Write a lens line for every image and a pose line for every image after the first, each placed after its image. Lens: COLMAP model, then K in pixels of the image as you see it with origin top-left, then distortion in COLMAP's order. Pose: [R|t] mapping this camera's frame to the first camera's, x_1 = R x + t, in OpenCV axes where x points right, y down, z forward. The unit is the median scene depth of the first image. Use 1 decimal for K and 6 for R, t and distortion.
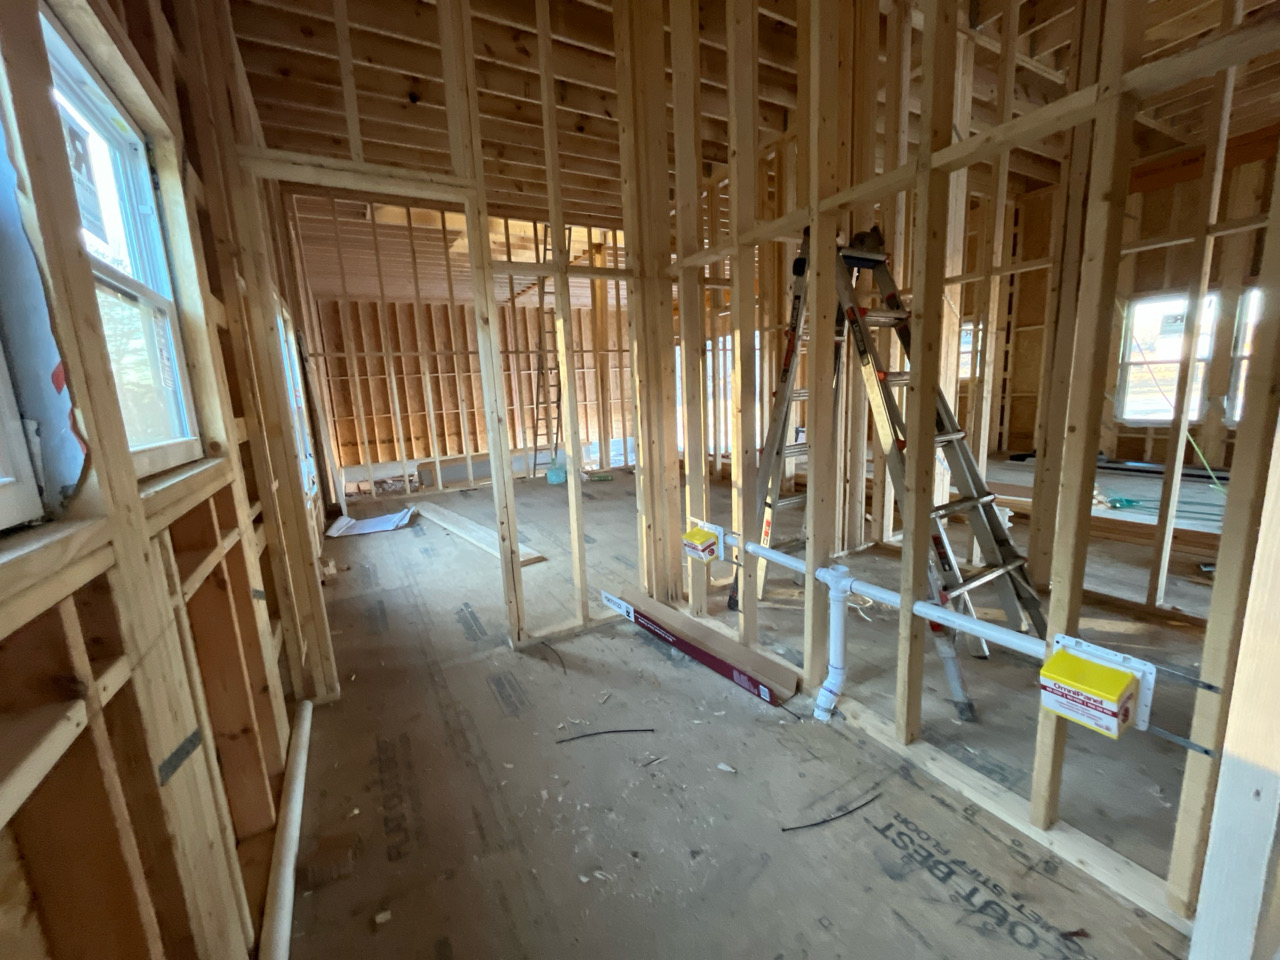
lens RADIAL K [[521.1, 0, 640.0], [0, 521.1, 480.0], [0, 0, 1]] dist [-0.000407, 0.000033]
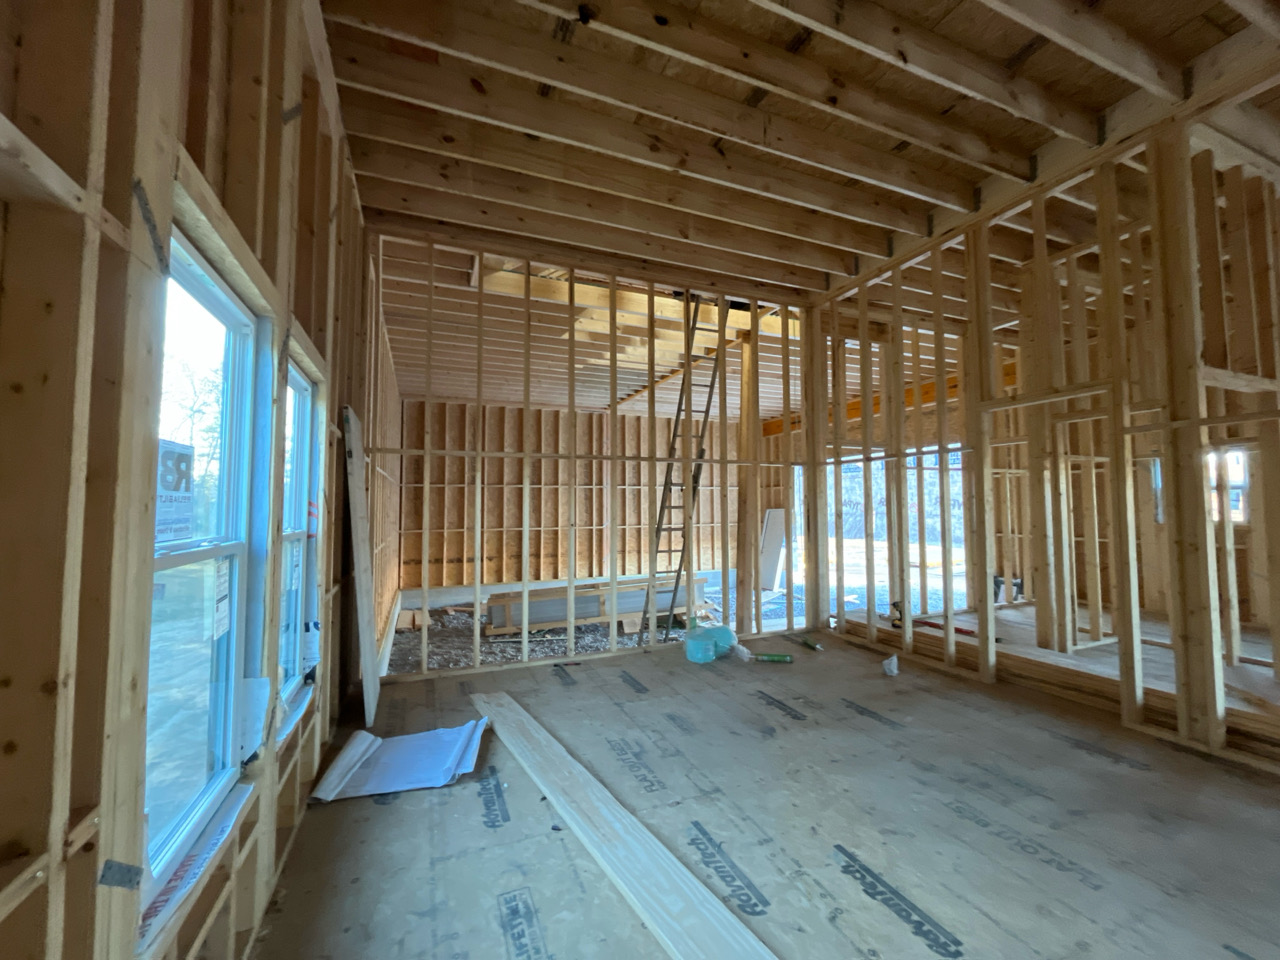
lens RADIAL K [[521.1, 0, 640.0], [0, 521.1, 480.0], [0, 0, 1]] dist [-0.000407, 0.000033]
pose [[0.992316, 0.037758, -0.117829, -0.119901], [-0.062916, 0.973976, -0.217745, -0.046951], [0.106541, 0.223485, 0.968867, 0.235301]]
